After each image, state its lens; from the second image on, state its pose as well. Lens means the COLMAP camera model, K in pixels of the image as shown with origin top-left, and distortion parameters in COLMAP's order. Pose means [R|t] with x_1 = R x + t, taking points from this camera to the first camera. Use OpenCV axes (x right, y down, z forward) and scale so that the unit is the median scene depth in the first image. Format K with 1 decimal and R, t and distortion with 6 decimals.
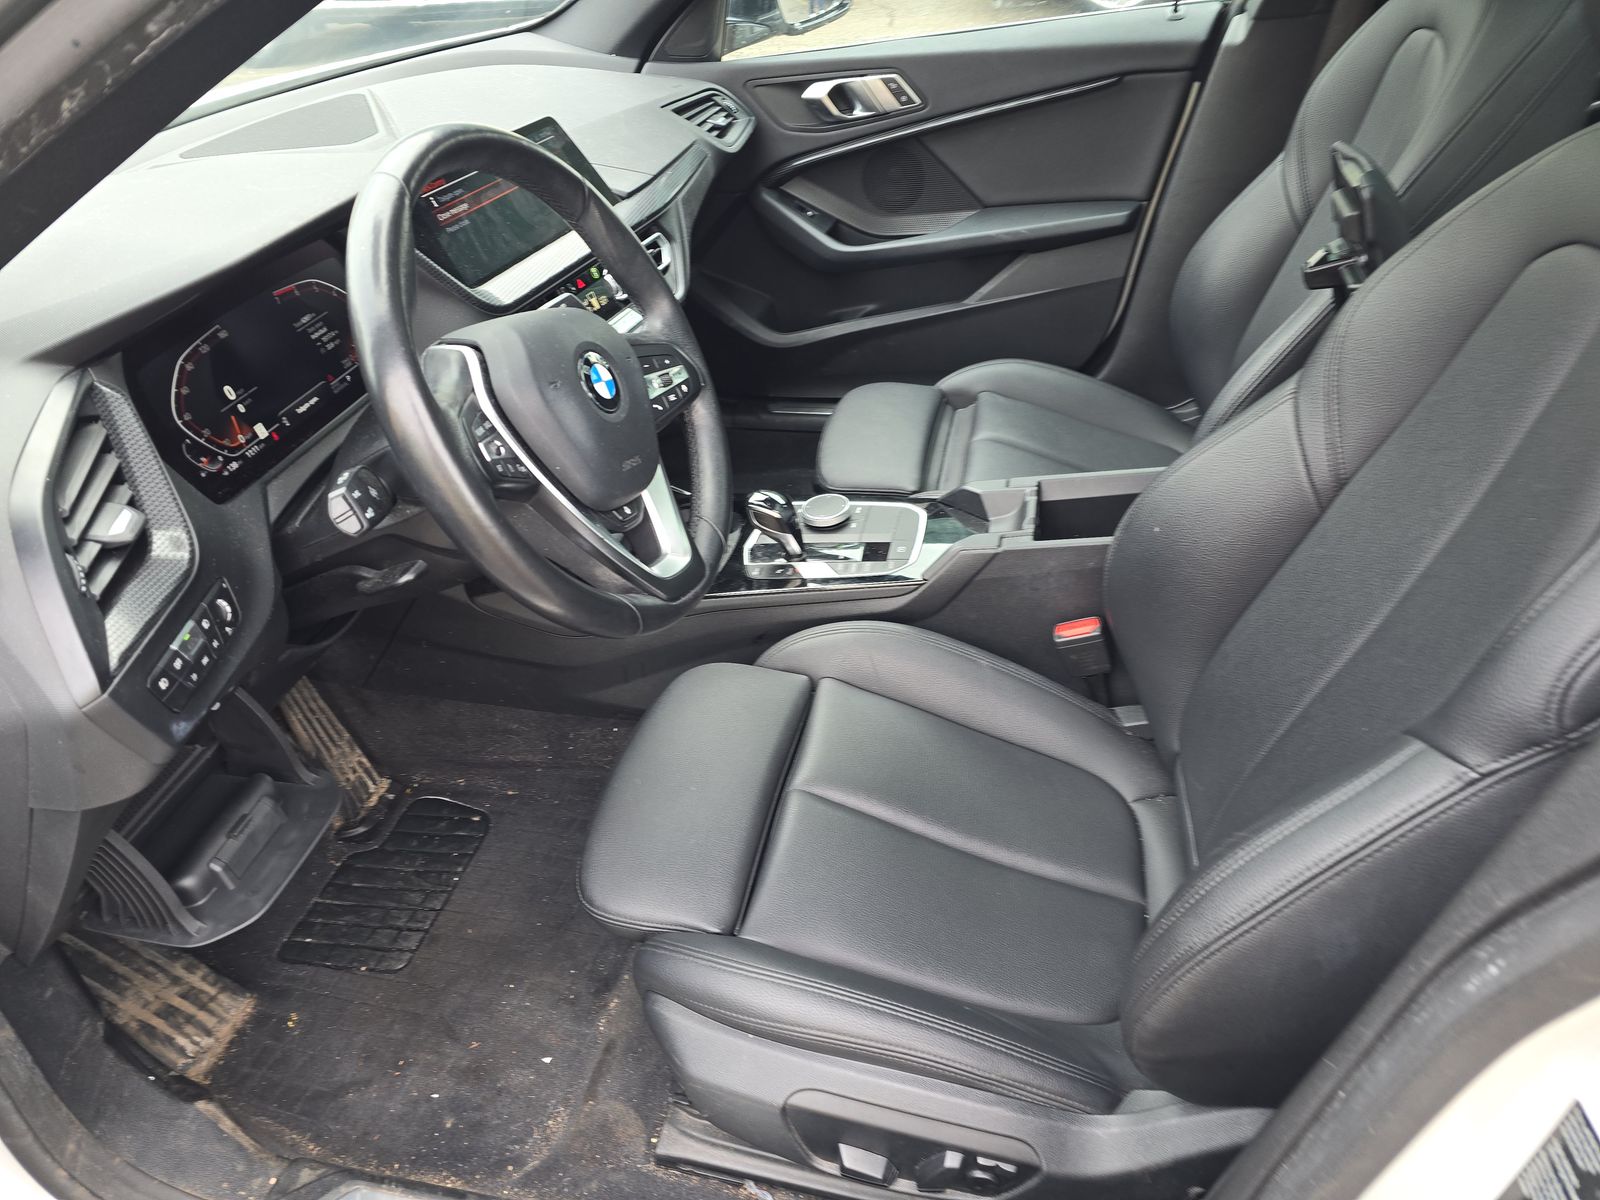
lens RADIAL K [[1081.0, 0, 797.0], [0, 1081.0, 590.0], [0, 0, 1]] dist [0.069860, -0.081716]
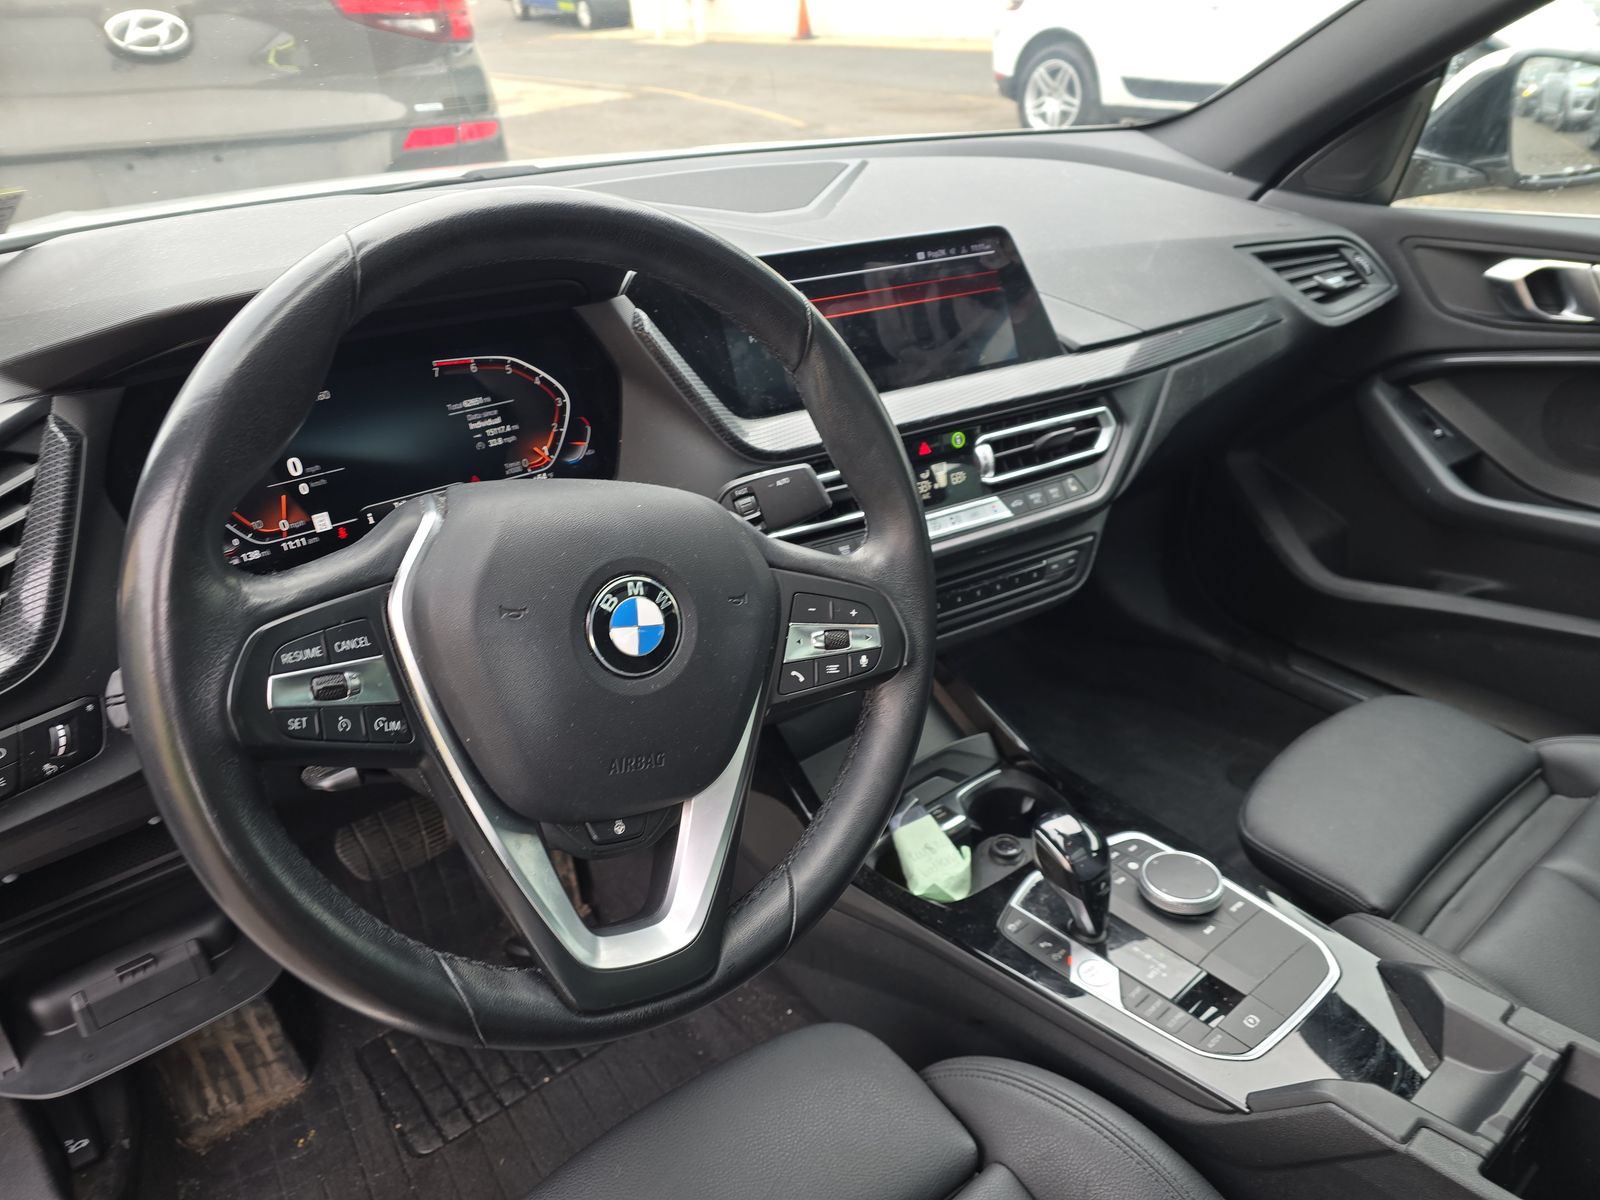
lens RADIAL K [[1081.0, 0, 797.0], [0, 1081.0, 590.0], [0, 0, 1]] dist [0.069860, -0.081716]
pose [[0.781643, 0.351431, -0.515296, 0.126955], [-0.392840, 0.919087, 0.030924, -0.171499], [0.484469, 0.178258, 0.856454, 0.338241]]
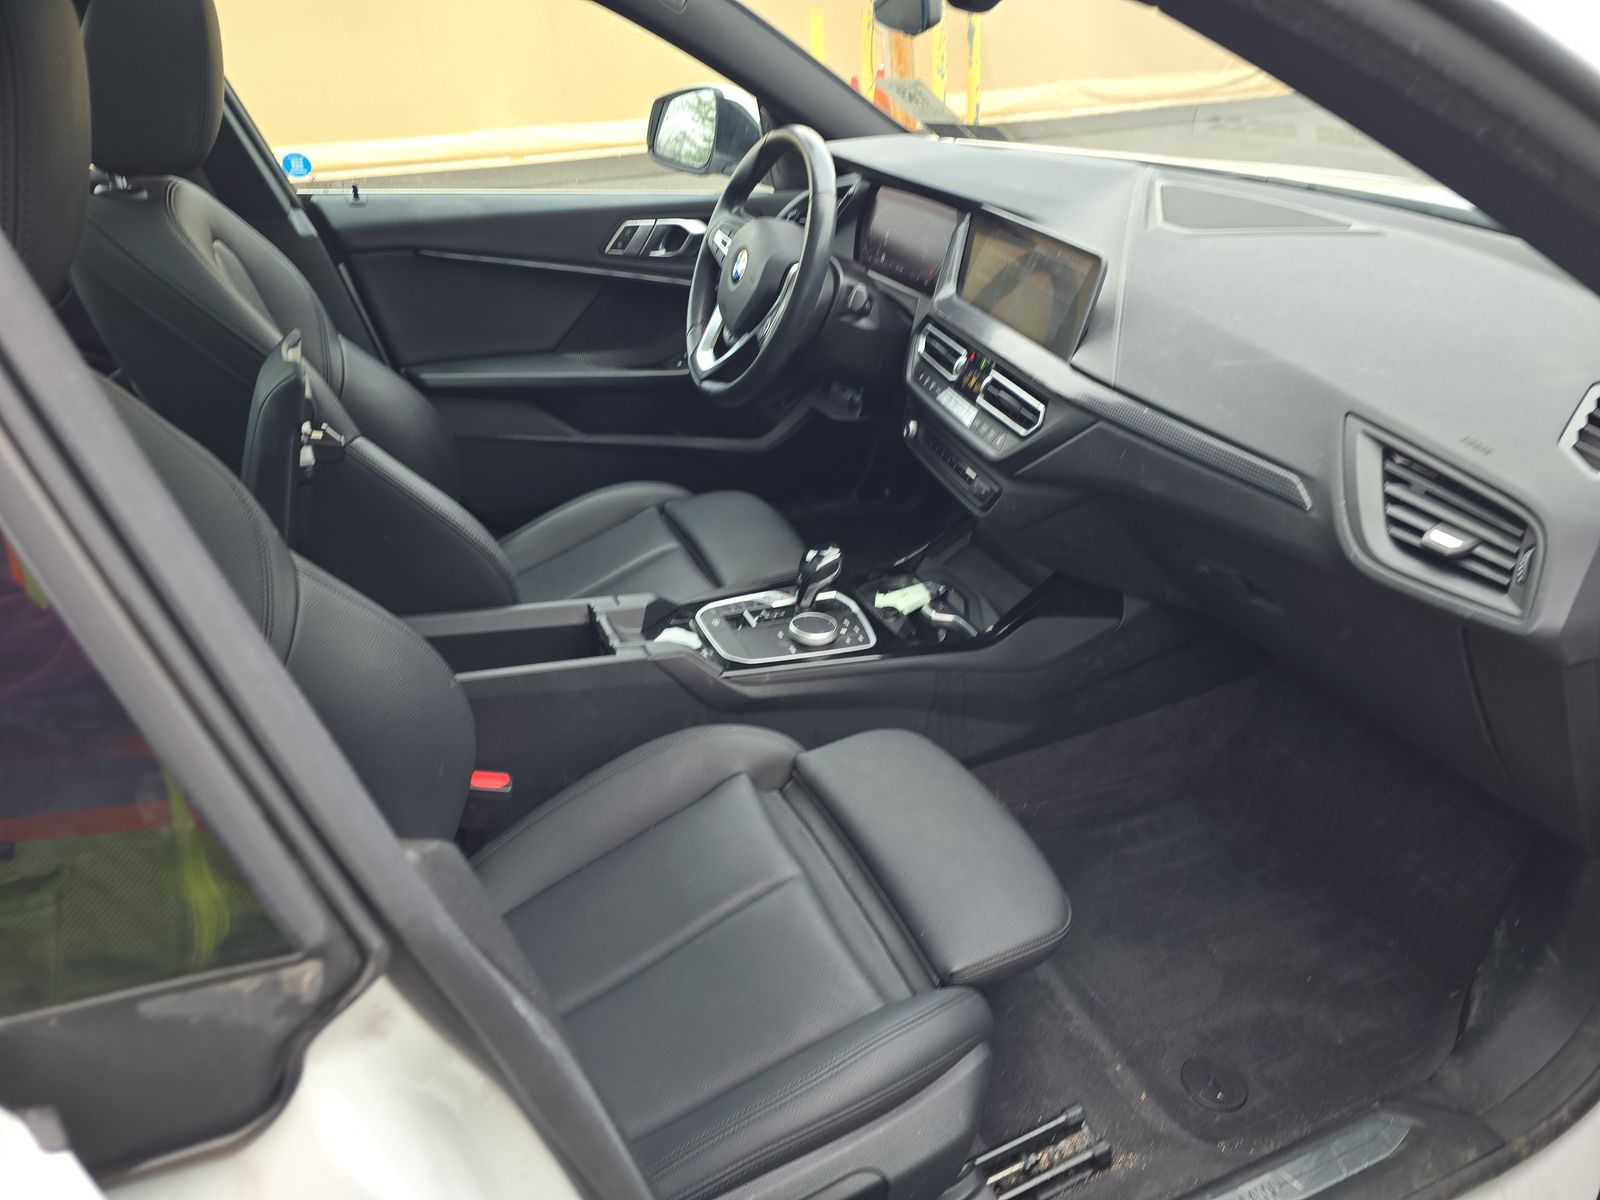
lens RADIAL K [[1081.0, 0, 797.0], [0, 1081.0, 590.0], [0, 0, 1]] dist [0.069860, -0.081716]
pose [[-0.819650, 0.340093, -0.460990, 0.530432], [-0.264876, 0.488535, 0.831369, -0.997843], [0.507952, 0.803536, -0.310345, 1.364085]]
